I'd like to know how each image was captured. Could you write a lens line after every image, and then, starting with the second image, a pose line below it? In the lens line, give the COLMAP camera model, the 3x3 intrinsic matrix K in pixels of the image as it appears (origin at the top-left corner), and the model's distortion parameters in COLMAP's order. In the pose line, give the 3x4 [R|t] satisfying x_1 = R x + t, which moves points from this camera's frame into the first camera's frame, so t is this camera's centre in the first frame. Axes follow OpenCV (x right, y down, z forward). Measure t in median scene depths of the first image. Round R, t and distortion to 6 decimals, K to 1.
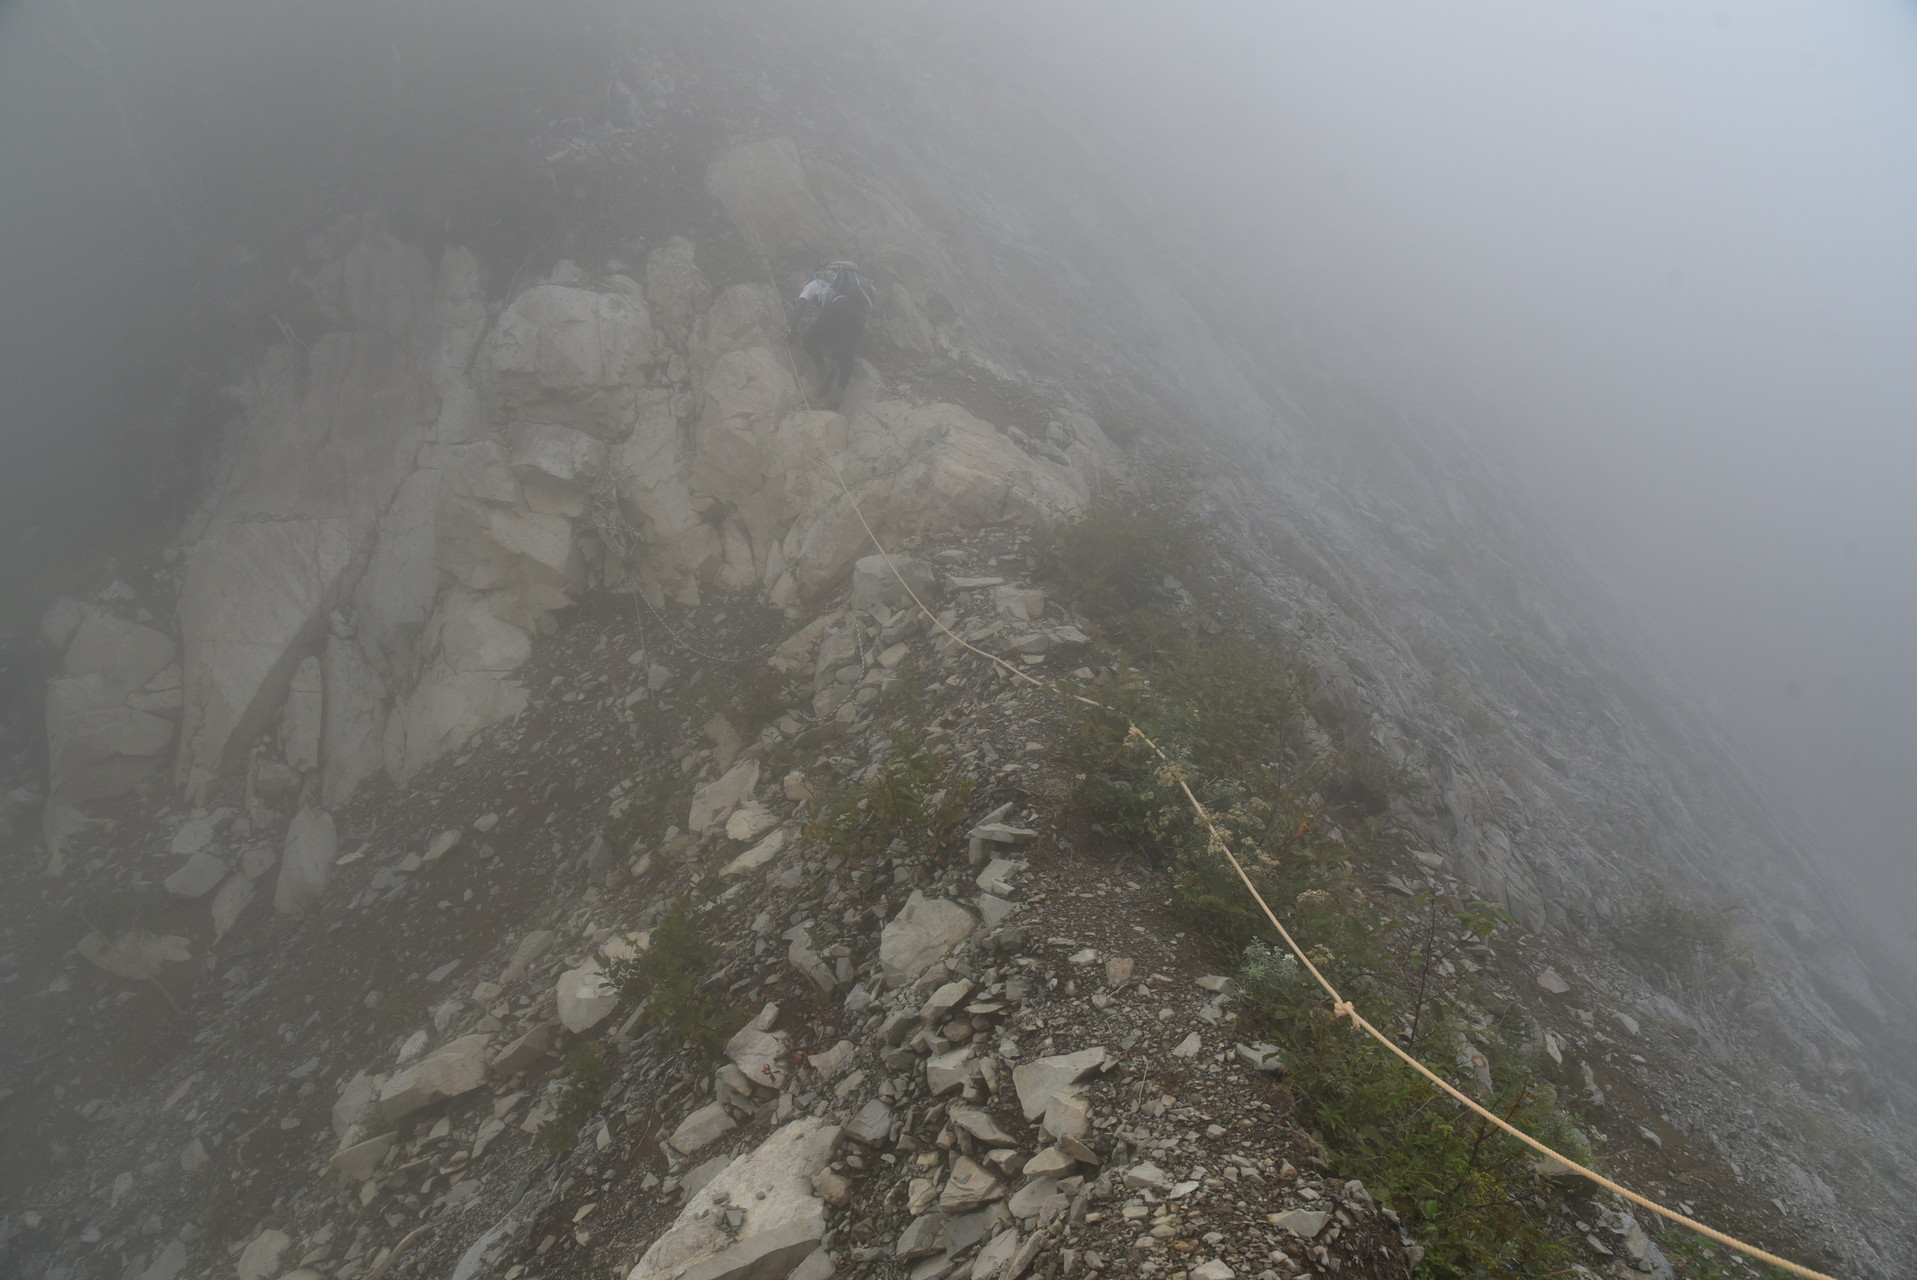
lens RADIAL K [[1309.3, 0, 958.5], [0, 1309.3, 640.0], [0, 0, 1]] dist [-0.023892, 0.002638]
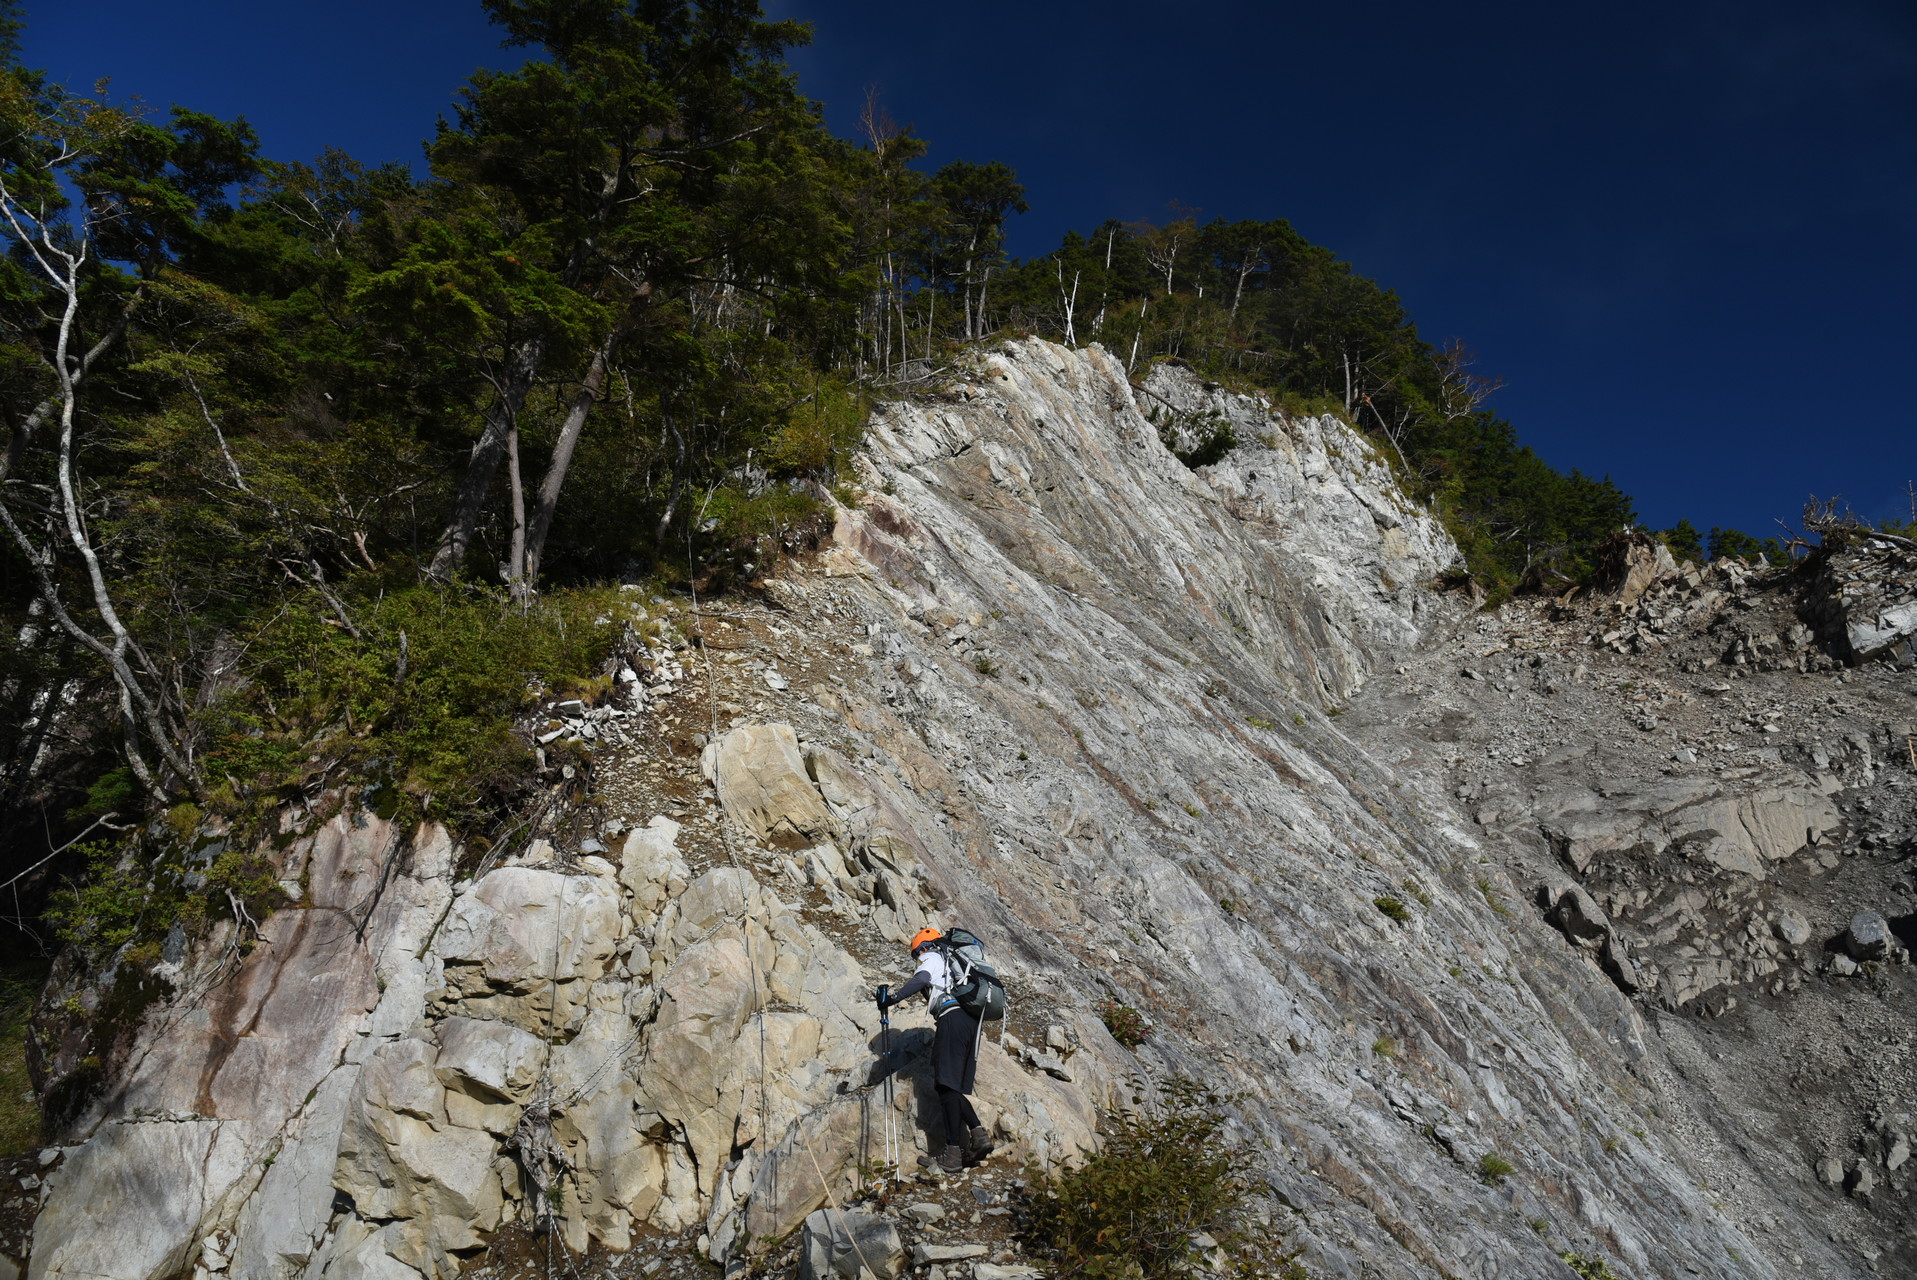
lens RADIAL K [[1262.2, 0, 958.5], [0, 1262.2, 640.0], [0, 0, 1]] dist [-0.050862, 0.001990]
pose [[0.999864, 0.007580, -0.014655, 0.018690], [-0.013005, 0.908688, -0.417273, -0.048517], [0.010154, 0.417407, 0.908663, 0.114939]]
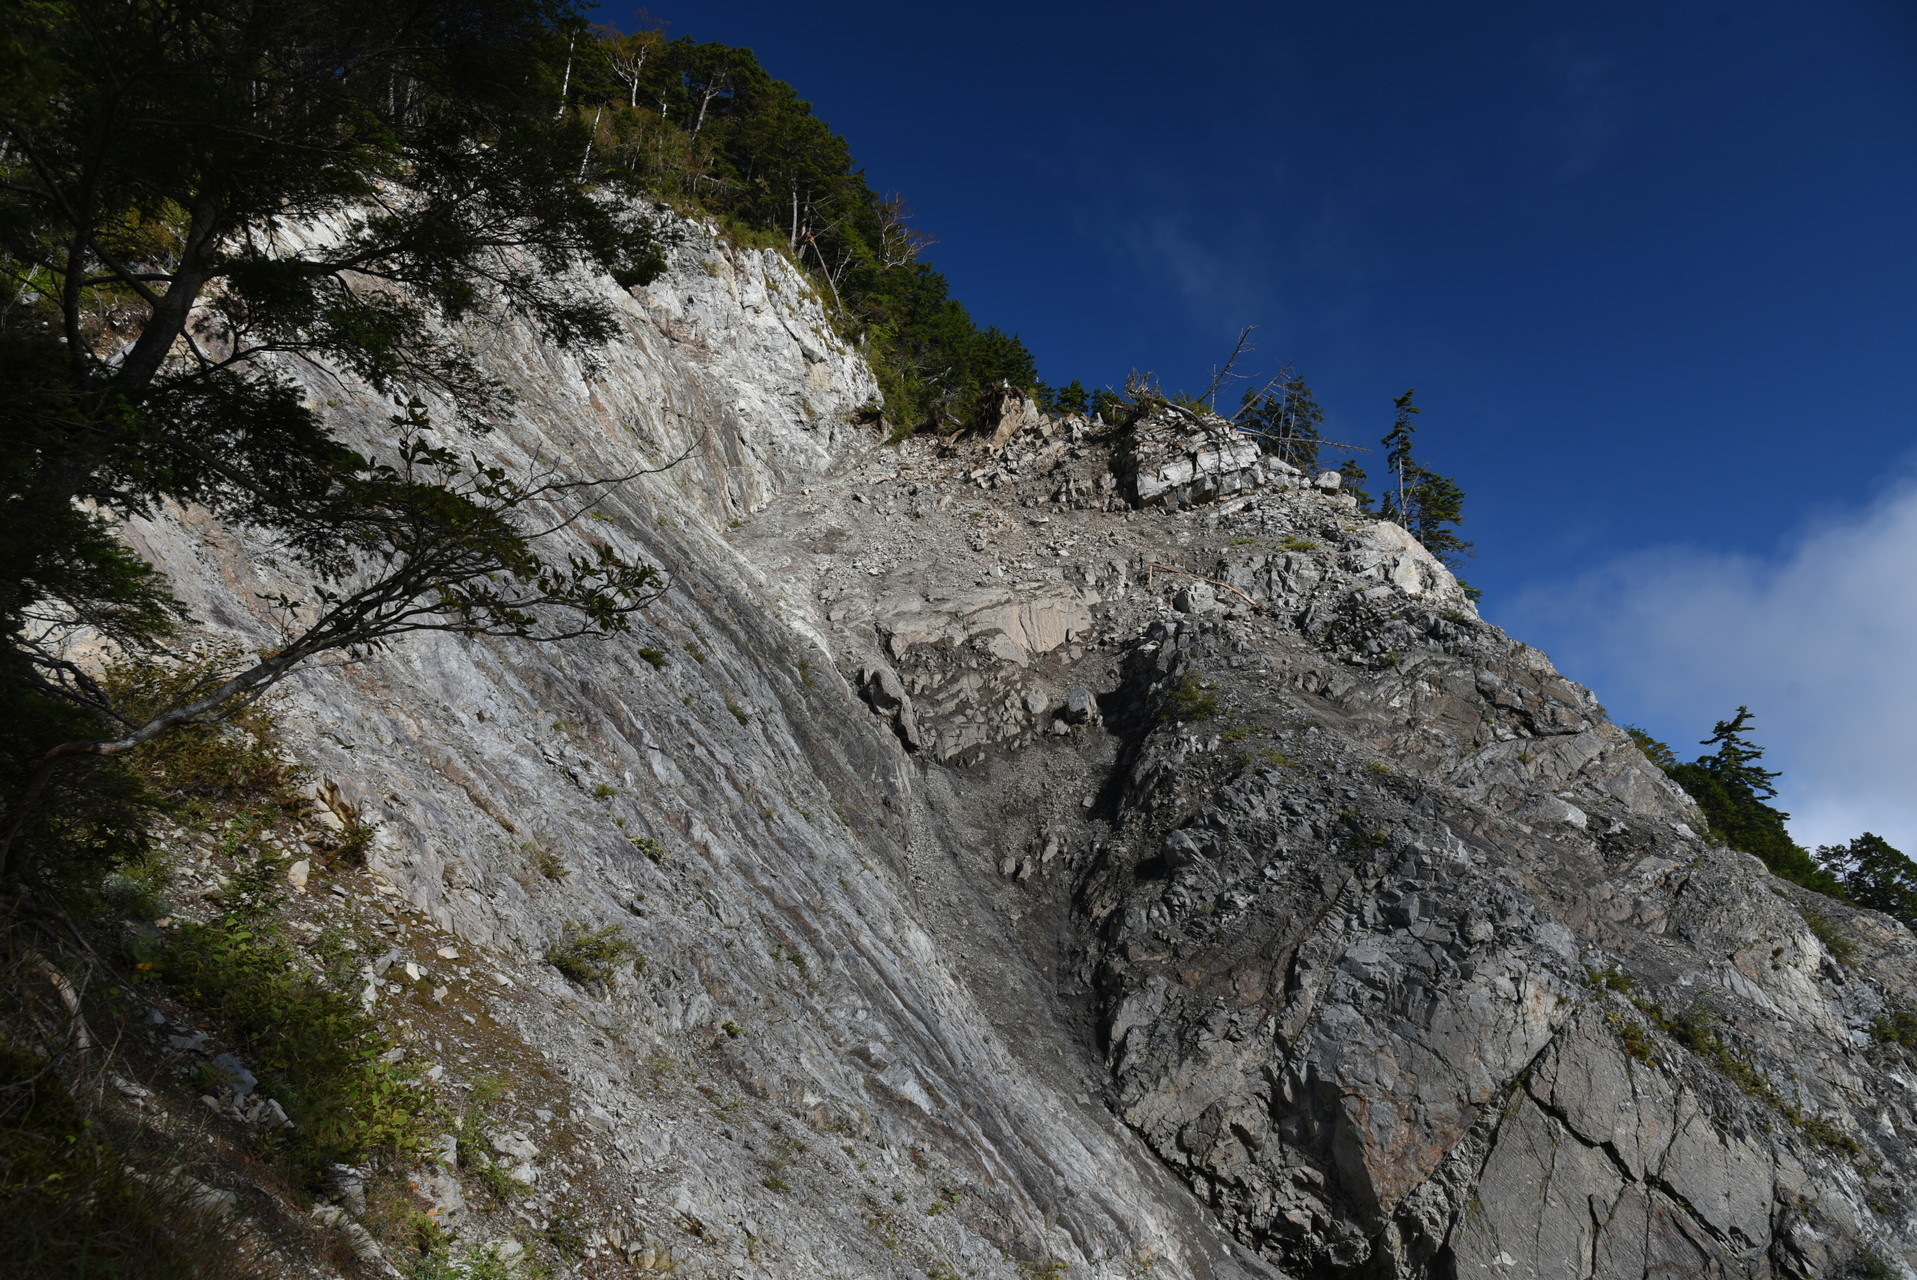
lens RADIAL K [[1292.0, 0, 958.5], [0, 1292.0, 640.0], [0, 0, 1]] dist [-0.038244, 0.008018]
pose [[0.934271, 0.031153, 0.355199, 0.365592], [0.073688, 0.957802, -0.277823, 0.294016], [-0.348866, 0.285736, 0.892551, -0.580339]]
